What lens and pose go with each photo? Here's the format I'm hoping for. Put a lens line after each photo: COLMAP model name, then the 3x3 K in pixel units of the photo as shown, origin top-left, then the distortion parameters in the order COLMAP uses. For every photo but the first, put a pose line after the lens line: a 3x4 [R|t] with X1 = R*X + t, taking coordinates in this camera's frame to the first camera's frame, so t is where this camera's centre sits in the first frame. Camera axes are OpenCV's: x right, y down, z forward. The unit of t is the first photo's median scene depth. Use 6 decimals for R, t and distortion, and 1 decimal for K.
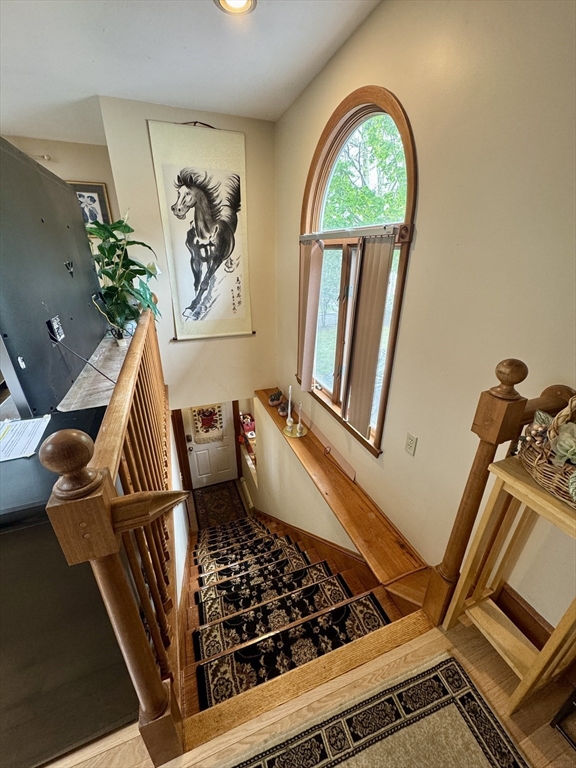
lens RADIAL K [[305.9, 0, 289.7], [0, 305.9, 382.9], [0, 0, 1]] dist [-0.003065, 0.000430]
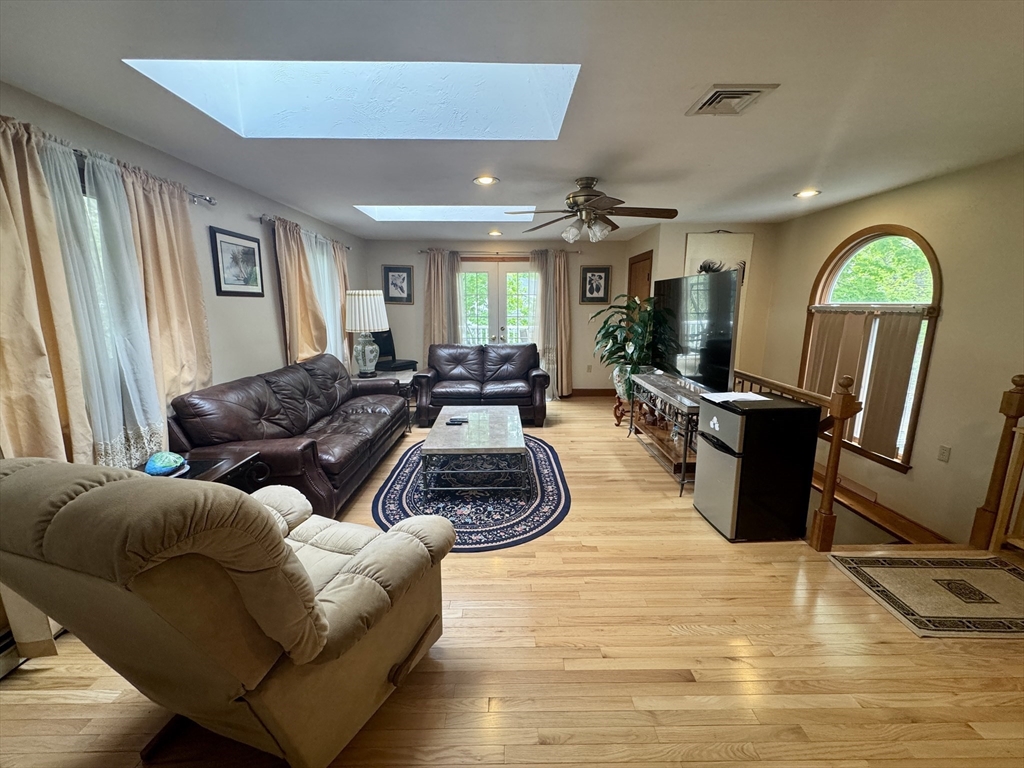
lens RADIAL K [[407.9, 0, 510.2], [0, 407.9, 382.2], [0, 0, 1]] dist [-0.003065, 0.000430]
pose [[0.937999, 0.056998, -0.341920, -0.472056], [-0.129659, 0.972478, -0.193585, 0.282777], [0.321476, 0.225915, 0.919573, -0.787071]]
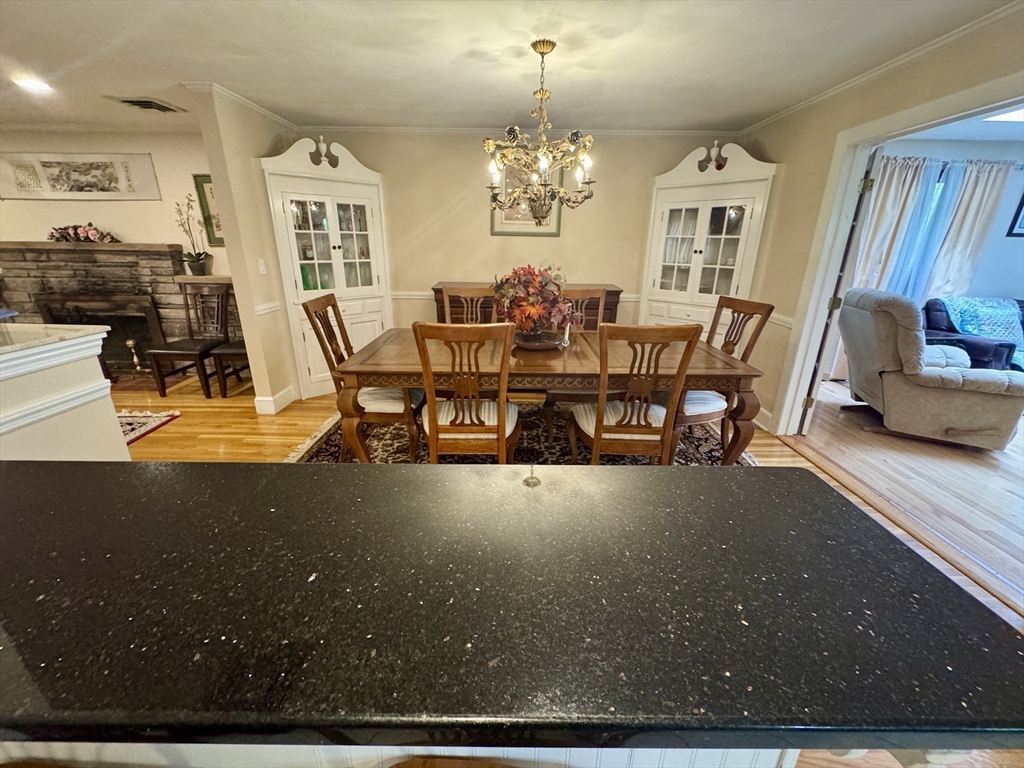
lens RADIAL K [[407.9, 0, 511.6], [0, 407.9, 382.1], [0, 0, 1]] dist [-0.003065, 0.000430]
pose [[-0.355397, 0.290703, -0.888361, 0.521653], [-0.385804, 0.820052, 0.422694, 0.455549], [0.851380, 0.492958, -0.179290, -1.106811]]
